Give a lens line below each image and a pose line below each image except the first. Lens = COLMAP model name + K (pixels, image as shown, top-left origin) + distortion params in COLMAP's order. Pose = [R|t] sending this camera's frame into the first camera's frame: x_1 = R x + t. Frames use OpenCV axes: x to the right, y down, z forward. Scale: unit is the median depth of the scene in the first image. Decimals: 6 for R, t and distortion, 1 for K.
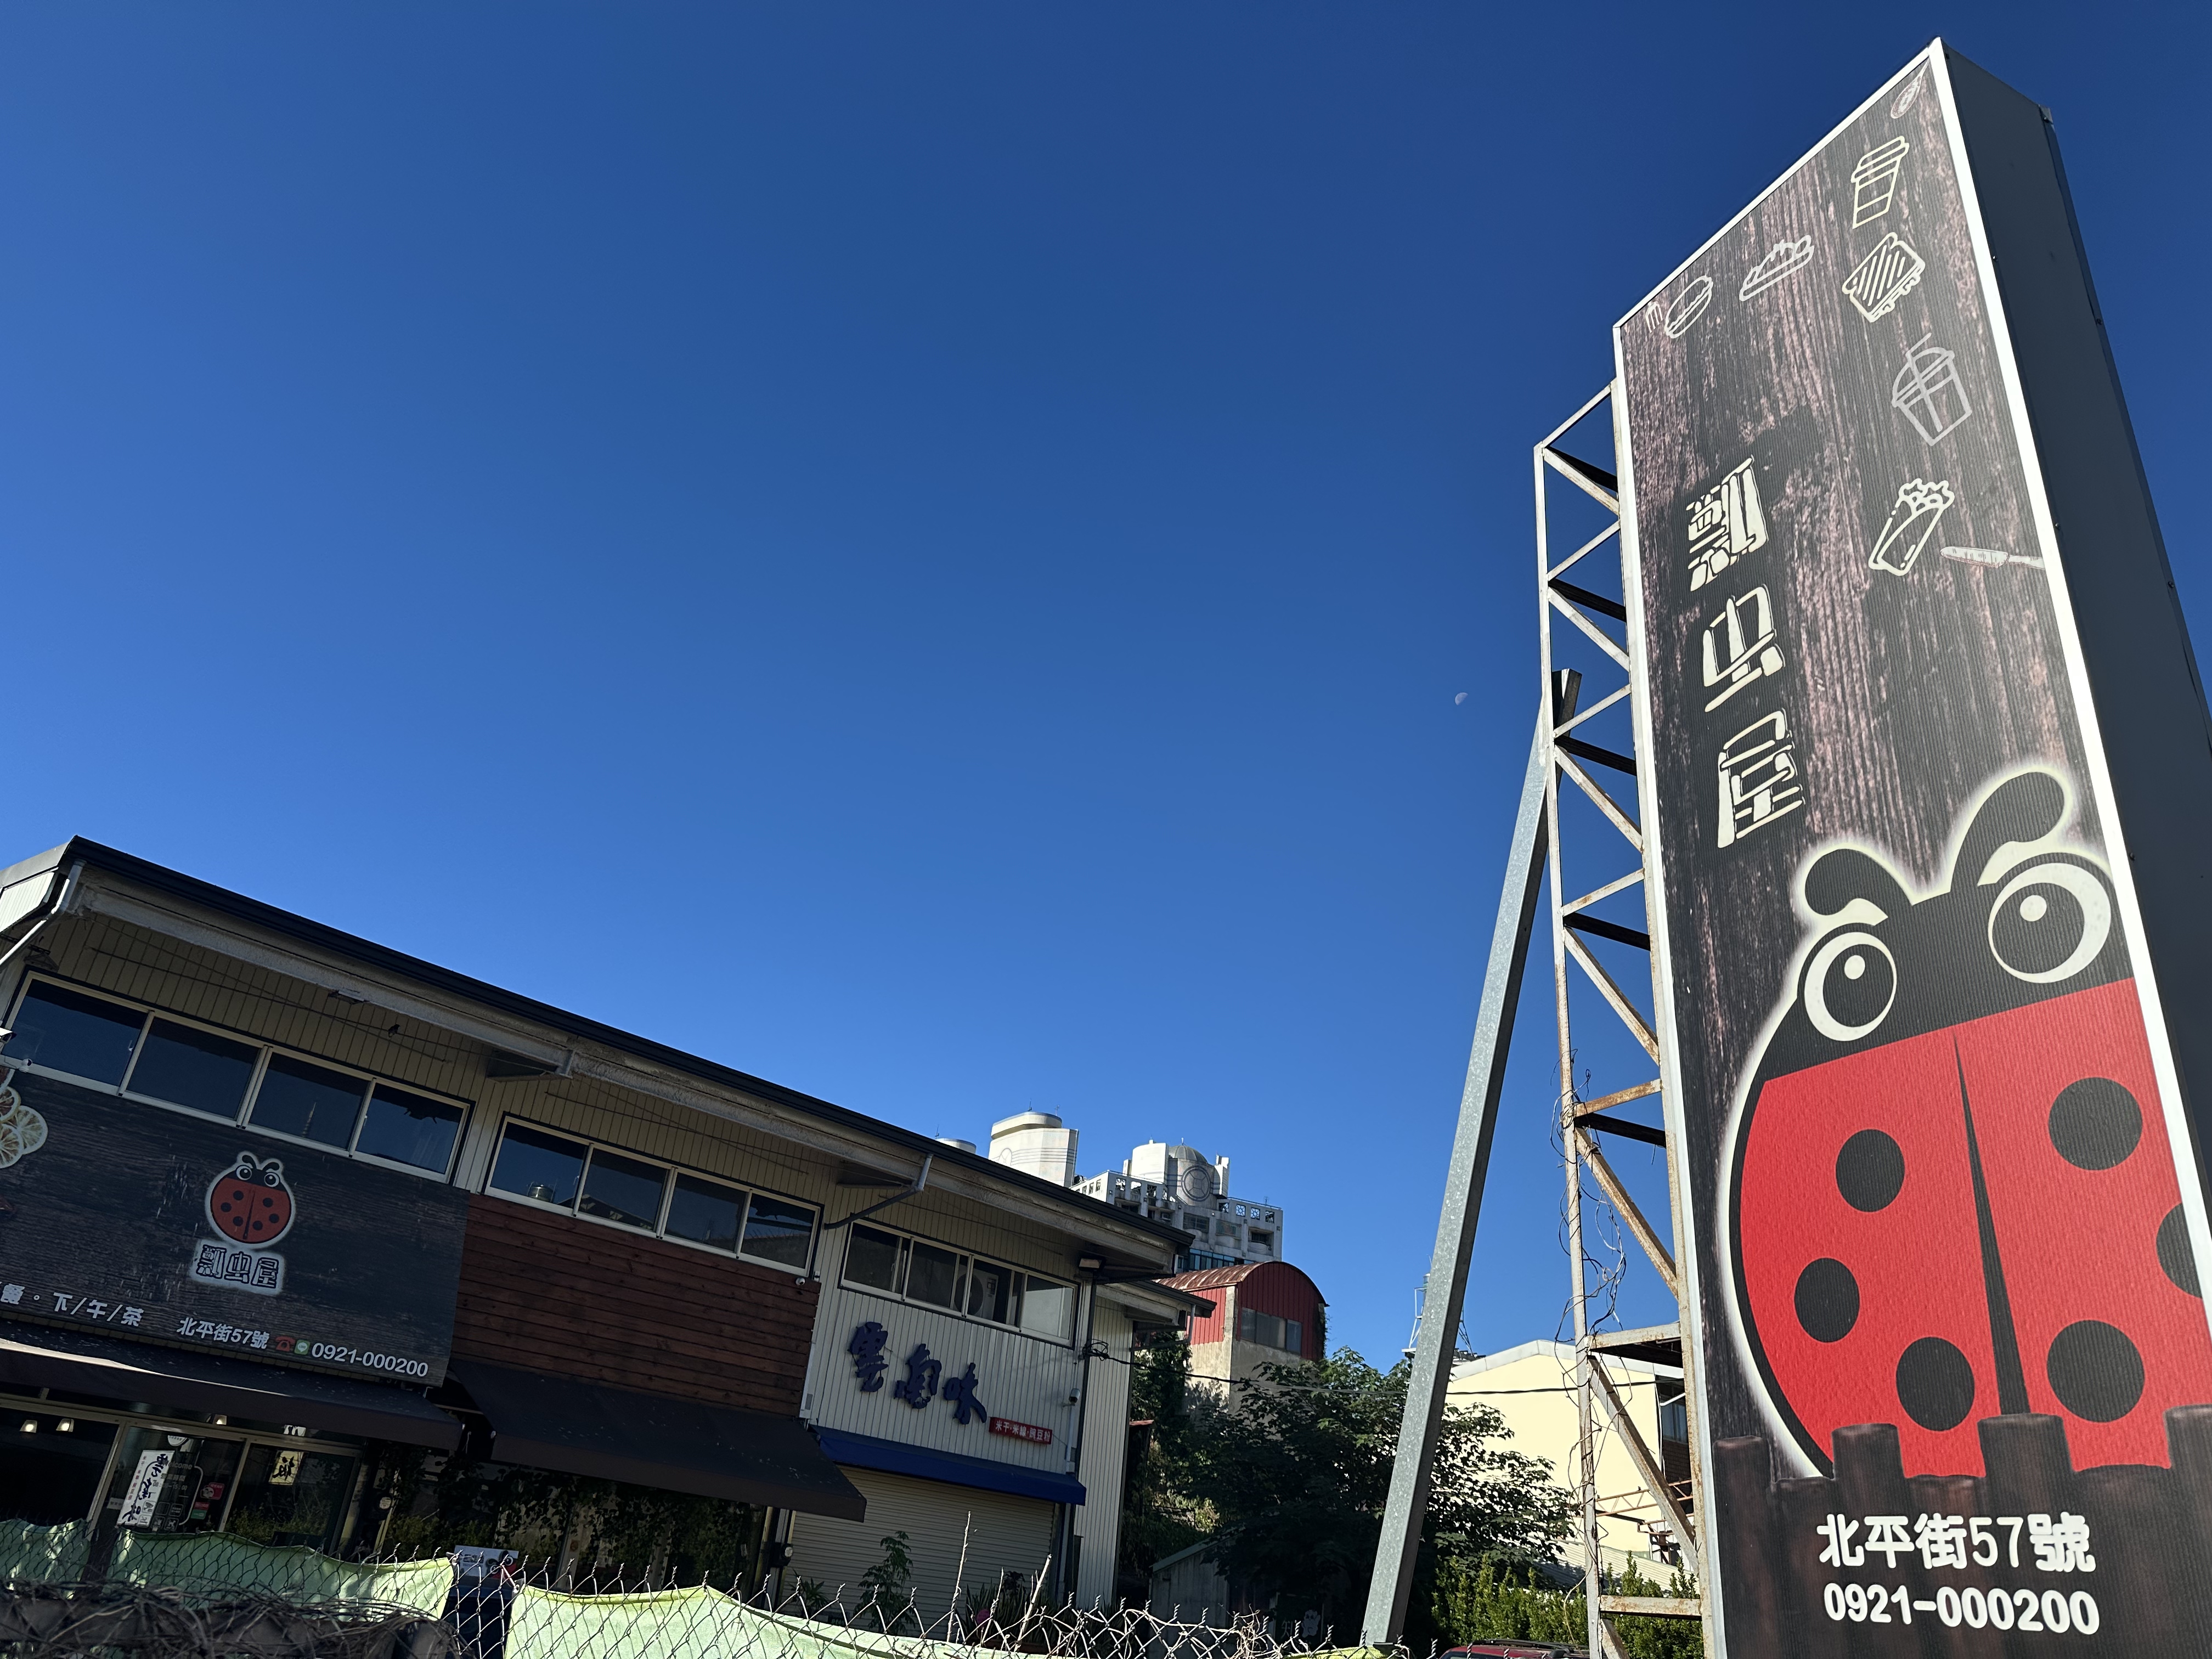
lens RADIAL K [[1565.7, 0, 1109.5], [0, 1565.7, 824.8], [0, 0, 1]] dist [0.030439, -0.027788]
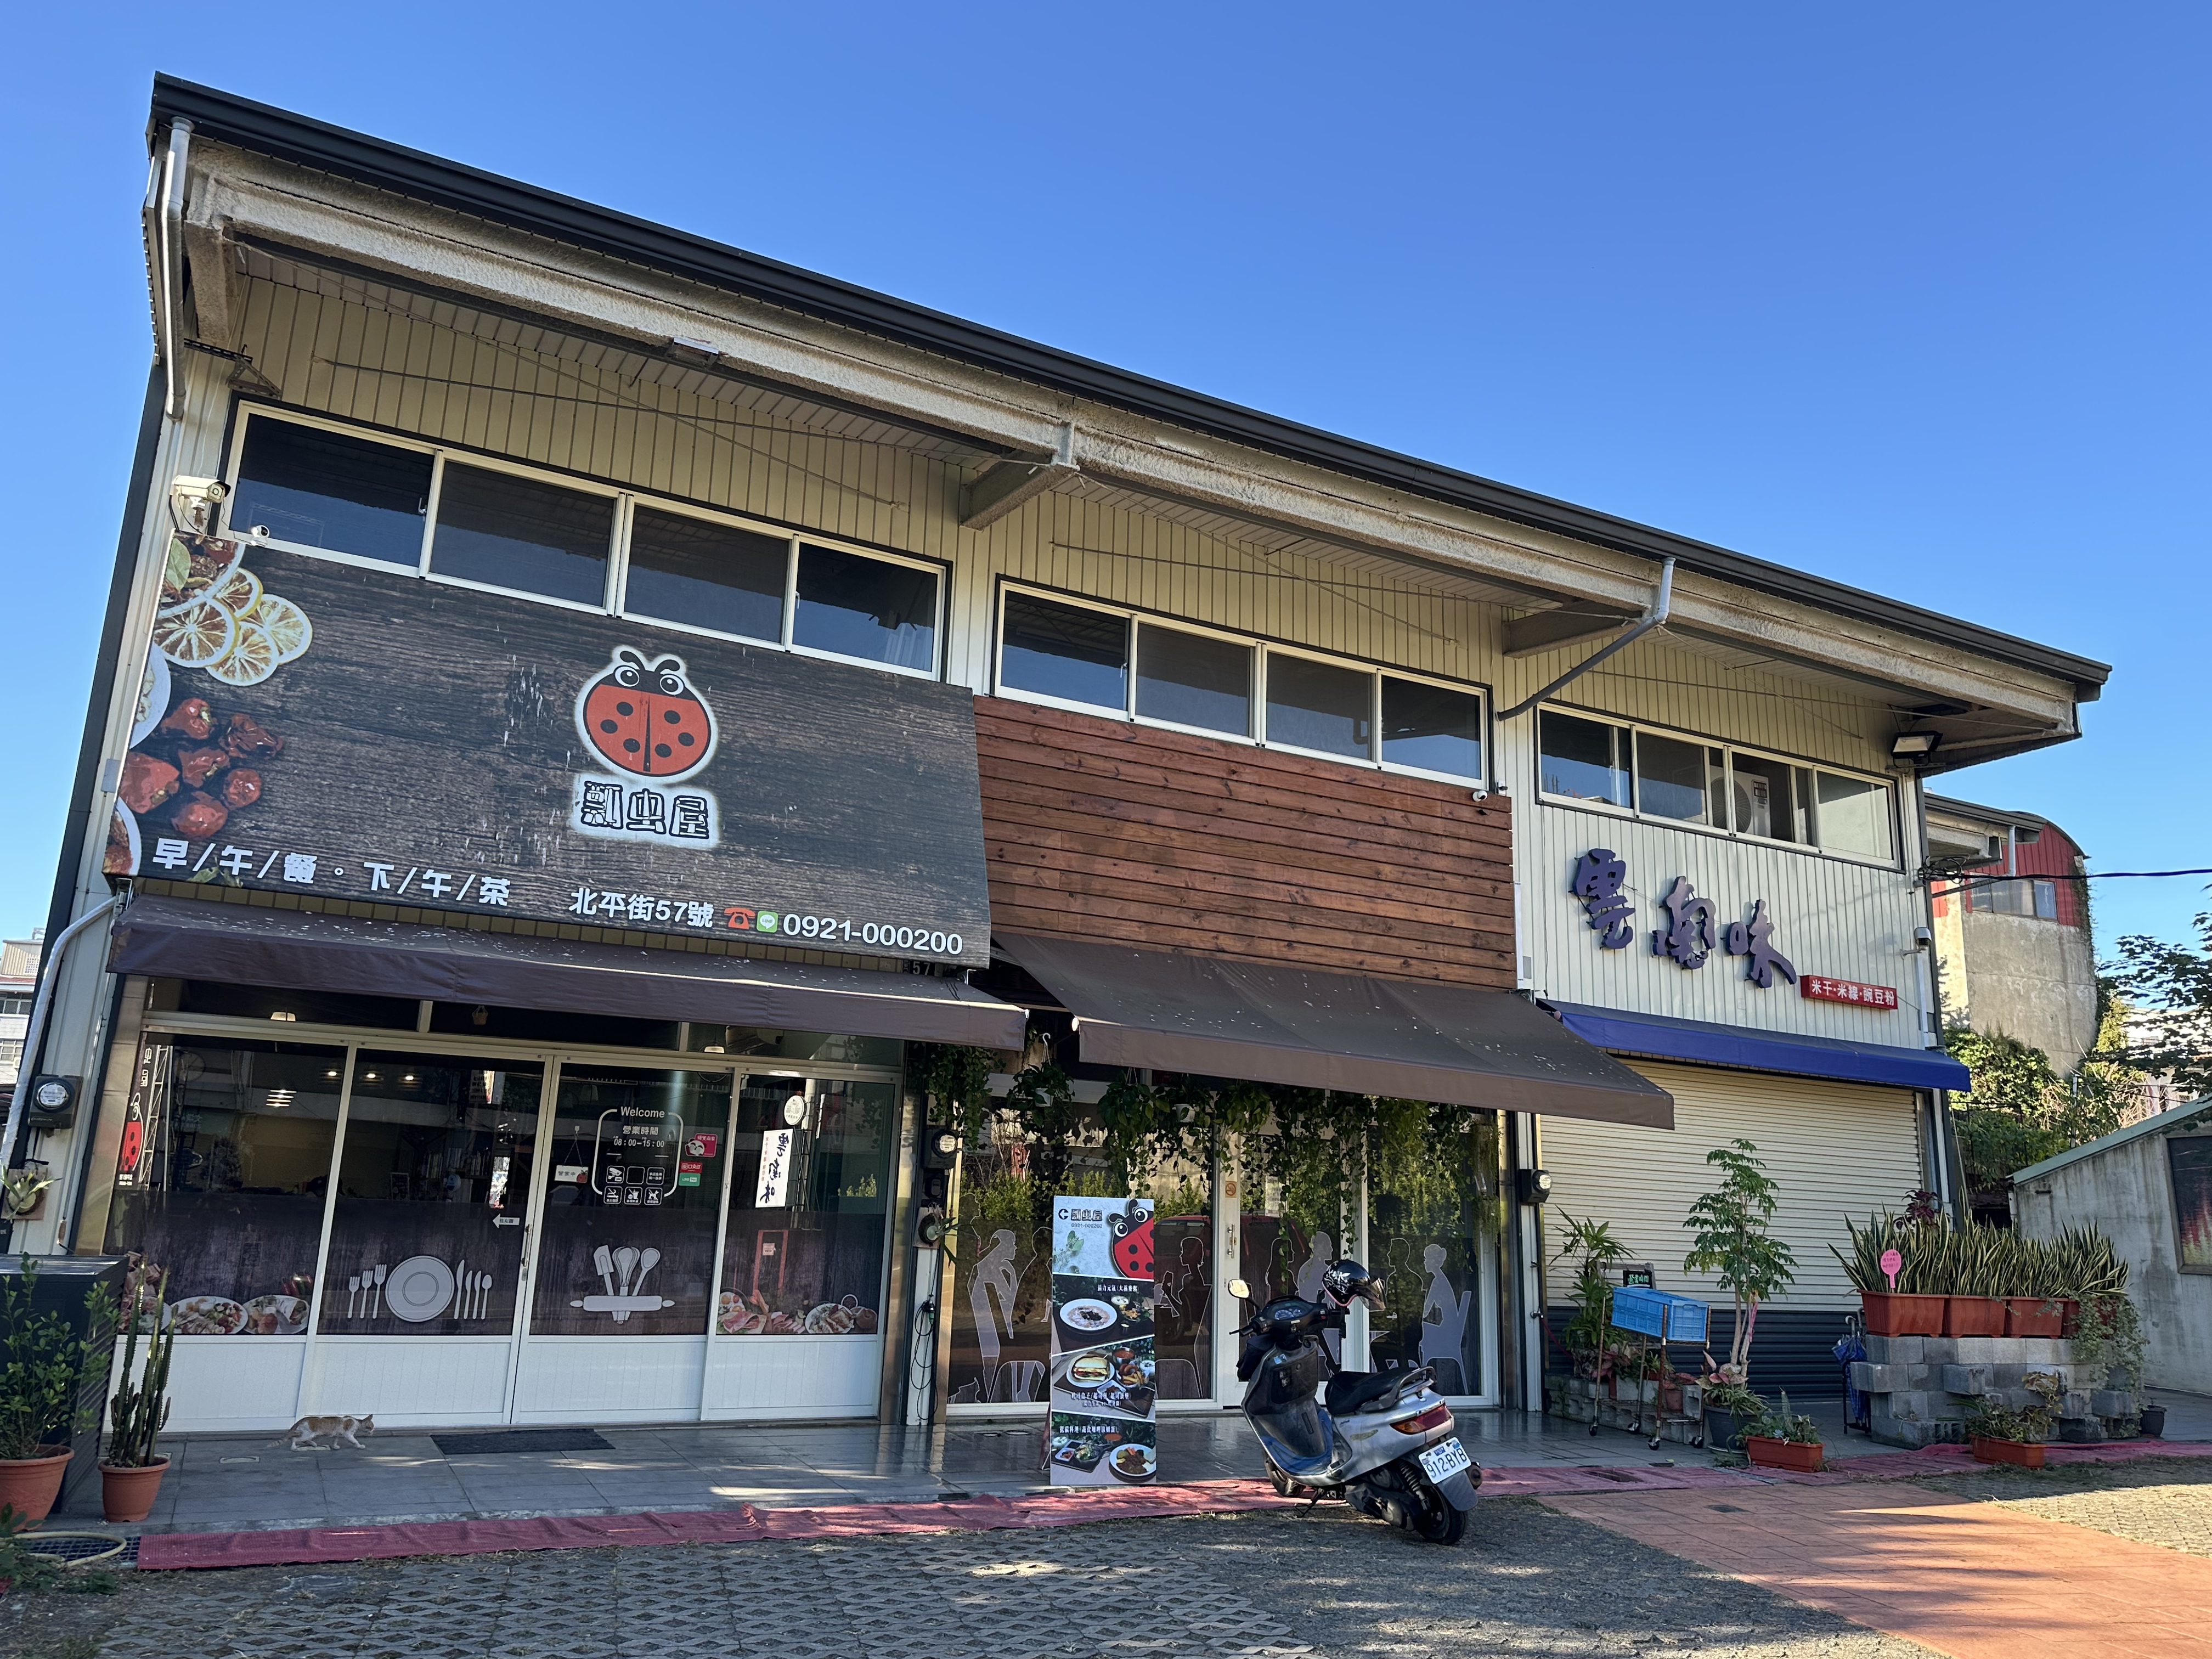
lens RADIAL K [[1602.2, 0, 1089.1], [0, 1602.2, 827.2], [0, 0, 1]] dist [0.112204, -0.025977]
pose [[0.931236, -0.132556, -0.339454, -0.141831], [0.202122, 0.962964, 0.178455, 0.175150], [0.303227, -0.234794, 0.923539, 0.384240]]
